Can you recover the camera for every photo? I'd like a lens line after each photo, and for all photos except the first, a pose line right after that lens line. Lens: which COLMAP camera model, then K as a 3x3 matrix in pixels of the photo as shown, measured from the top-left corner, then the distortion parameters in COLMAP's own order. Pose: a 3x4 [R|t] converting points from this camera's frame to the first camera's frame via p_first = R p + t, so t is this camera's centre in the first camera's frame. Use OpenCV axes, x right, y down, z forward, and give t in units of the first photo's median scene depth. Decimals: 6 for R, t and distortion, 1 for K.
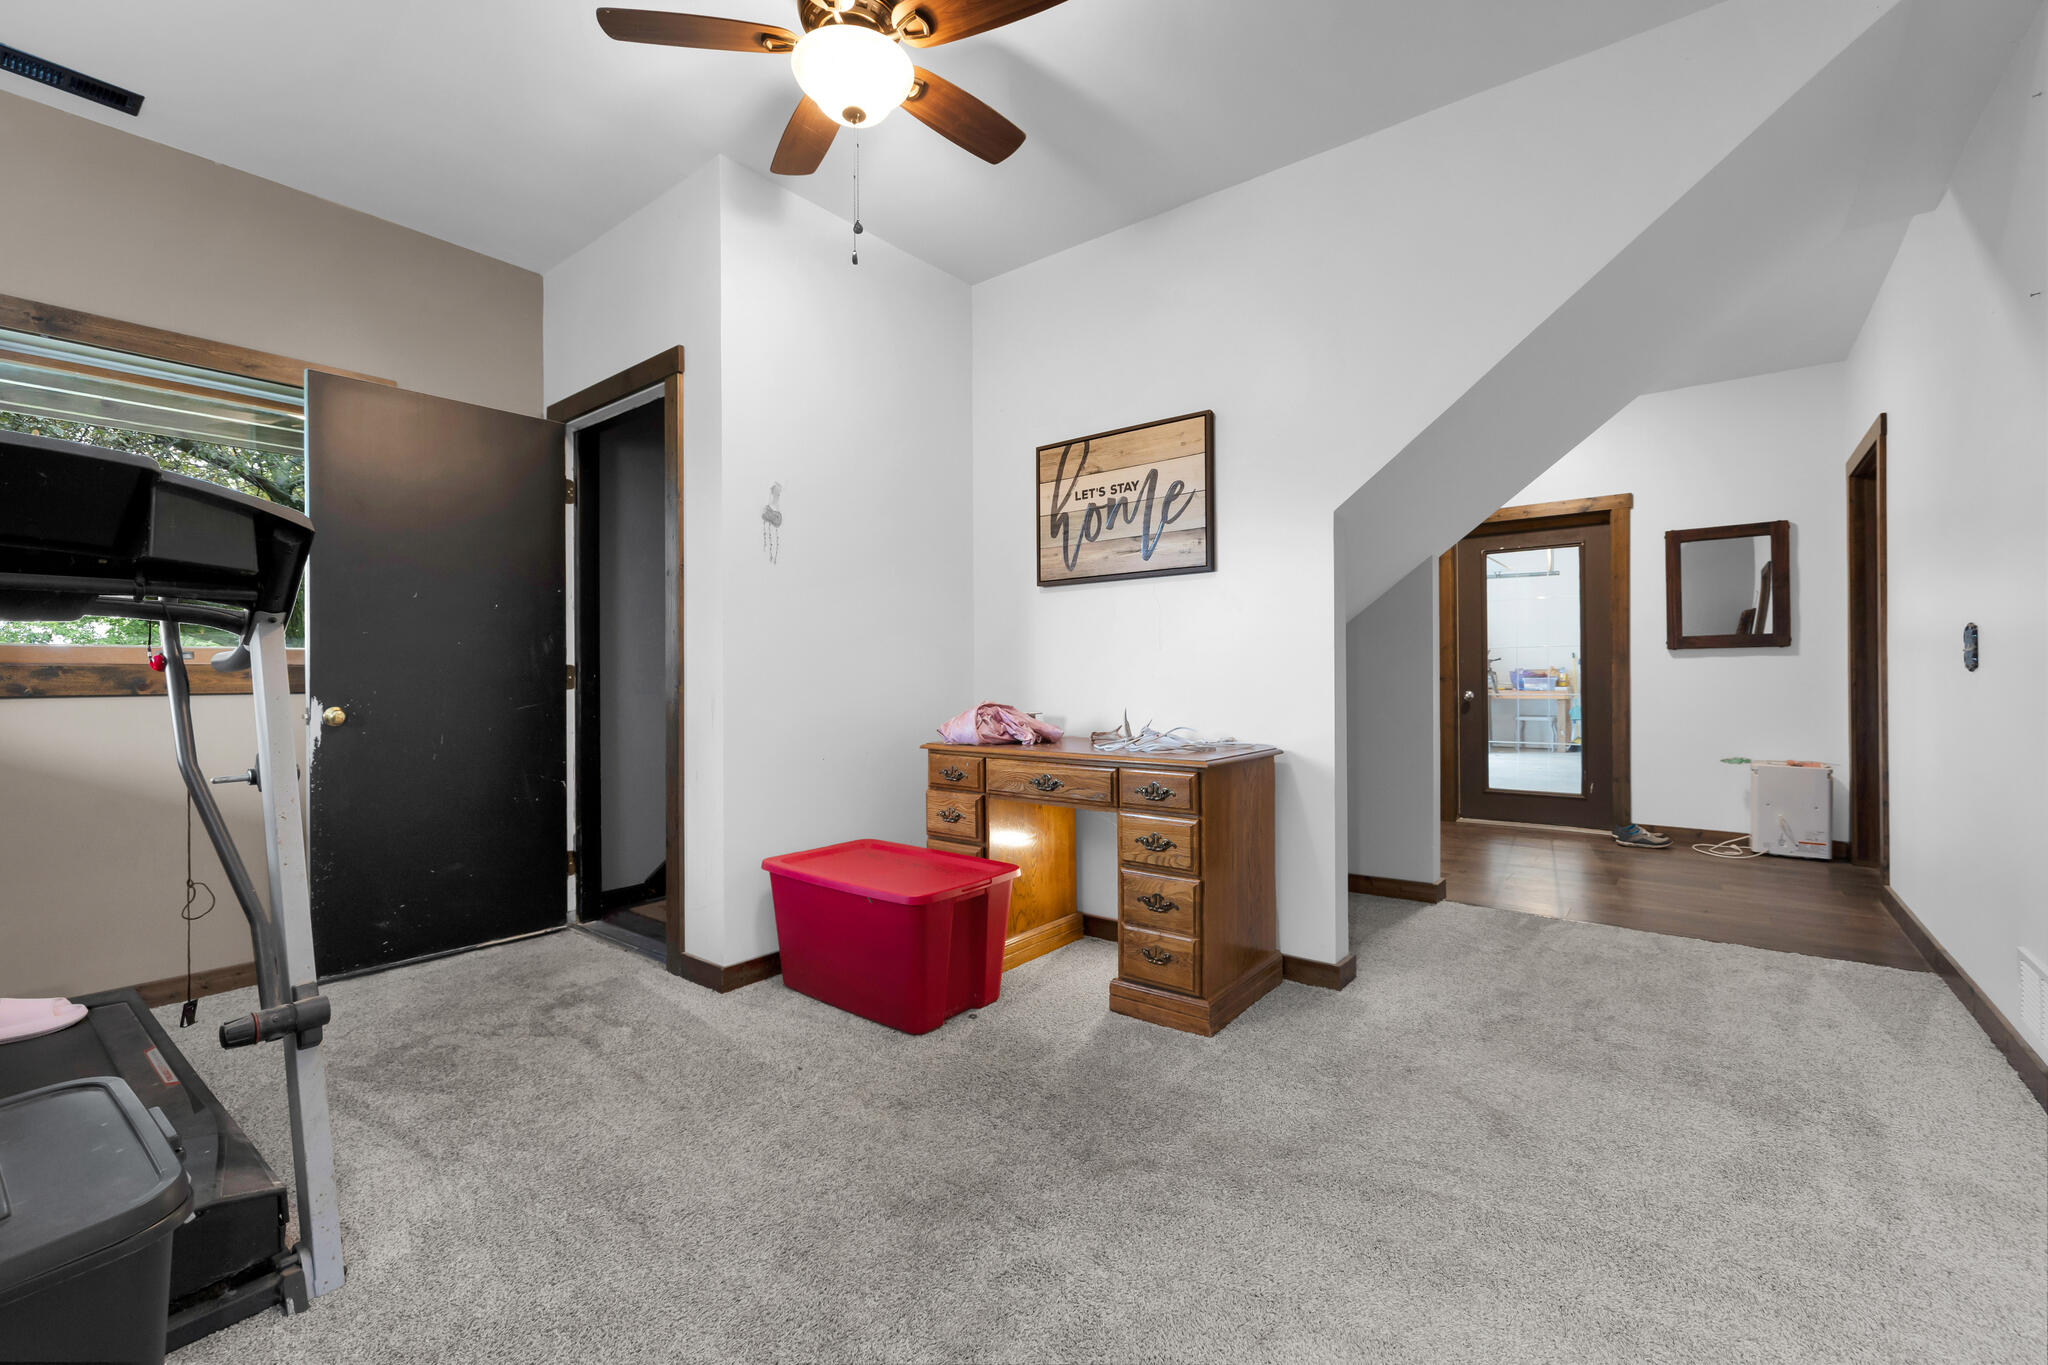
lens RADIAL K [[854.5, 0, 1024.0], [0, 854.5, 682.5], [0, 0, 1]] dist [-0.000842, 0.000416]
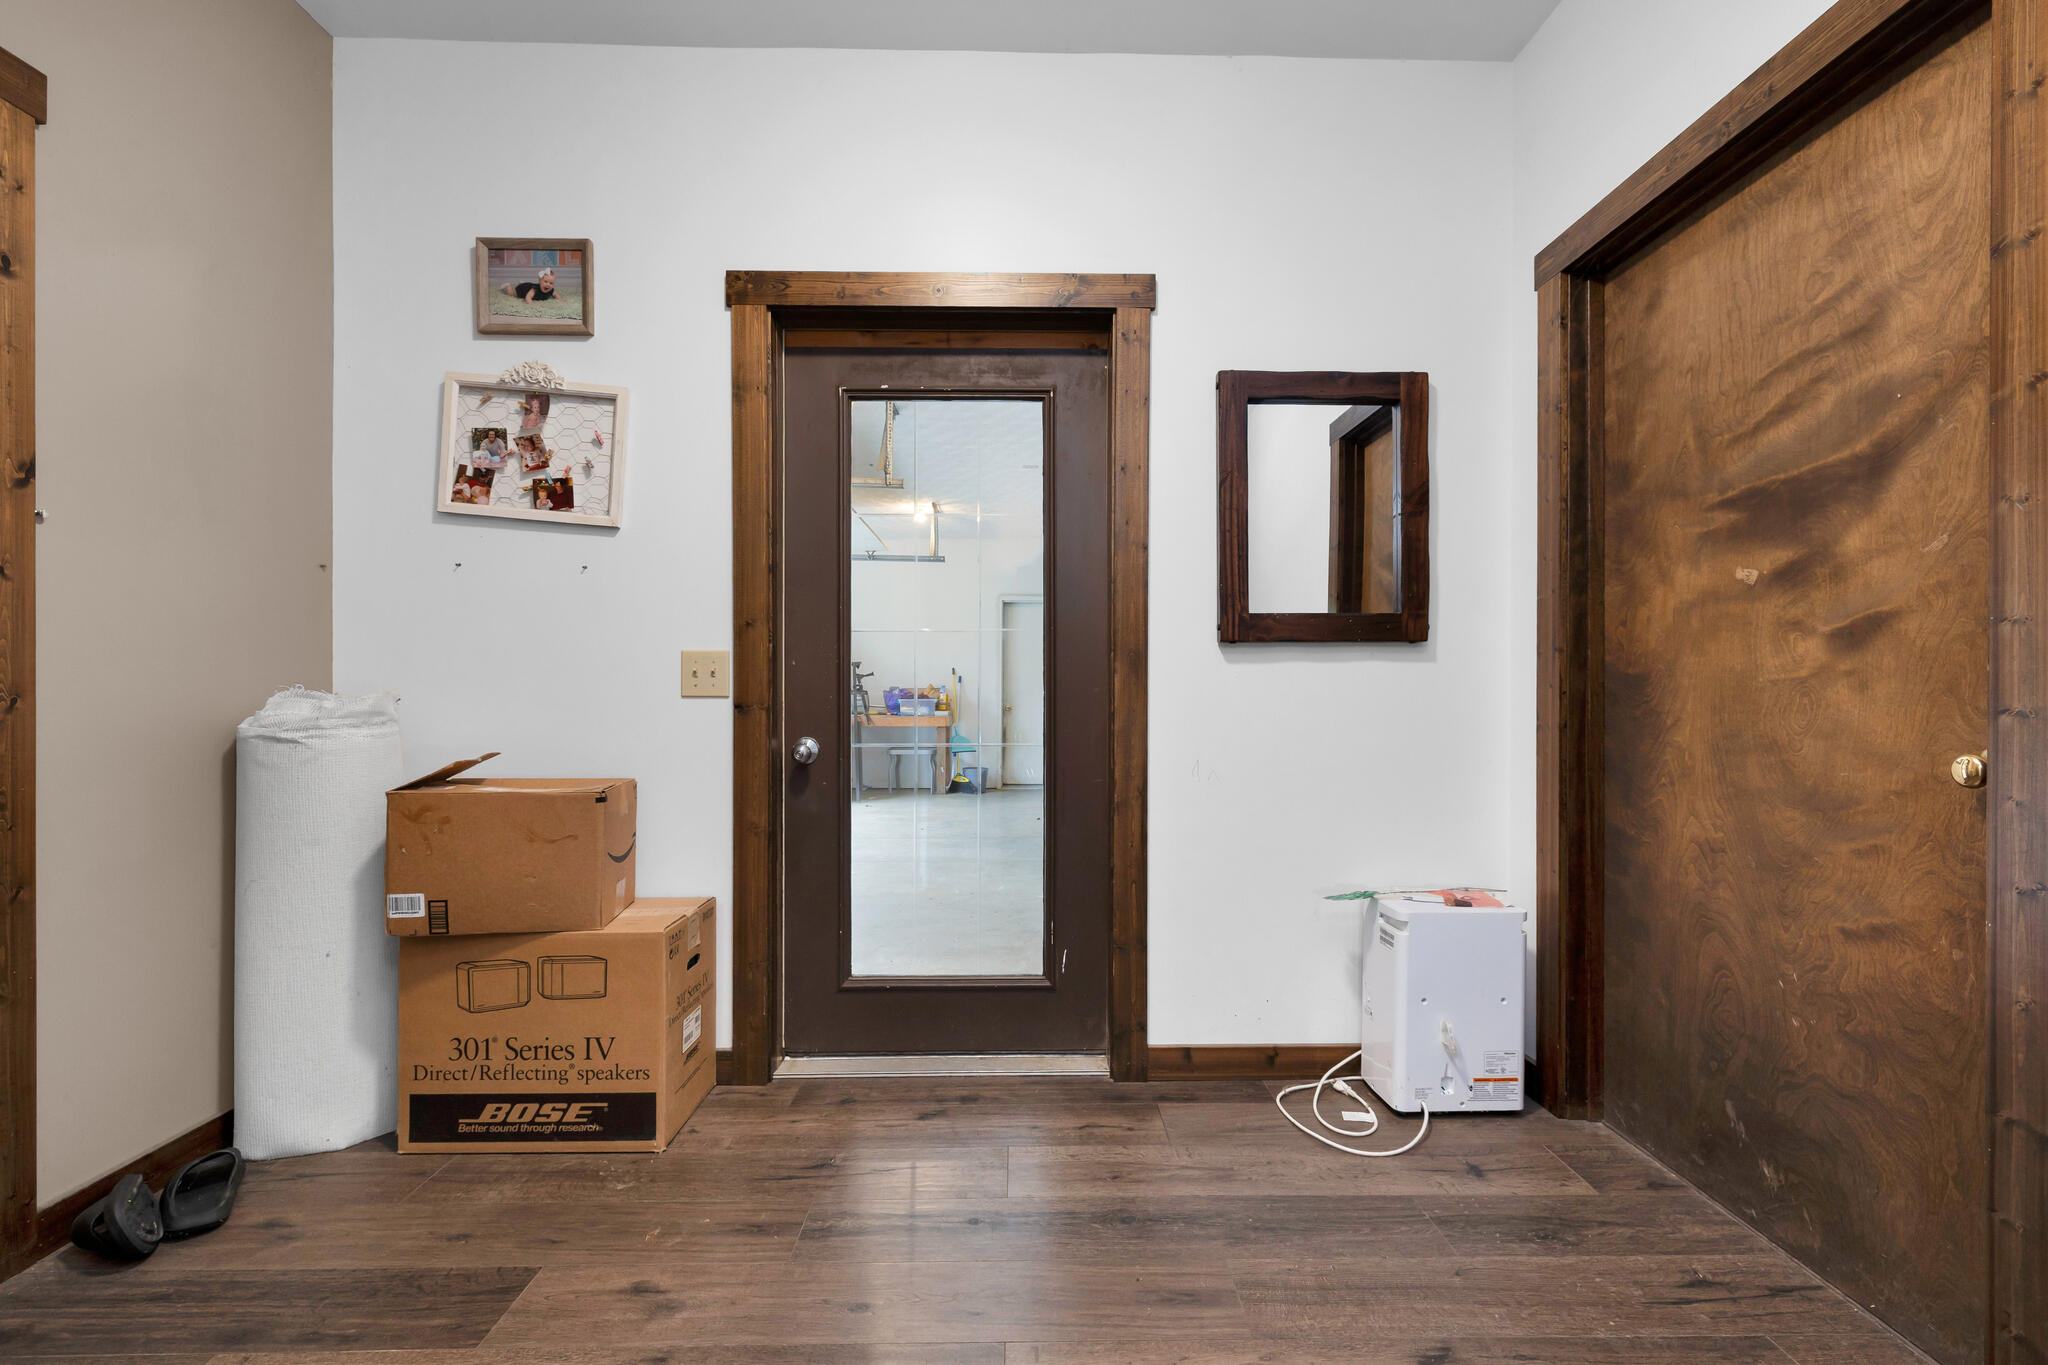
lens RADIAL K [[854.5, 0, 1024.0], [0, 854.5, 682.5], [0, 0, 1]] dist [-0.000842, 0.000416]
pose [[0.774266, 0.015416, 0.632672, 0.379949], [-0.001990, 0.999758, -0.021926, -0.007751], [-0.632857, 0.015718, 0.774109, 0.688187]]
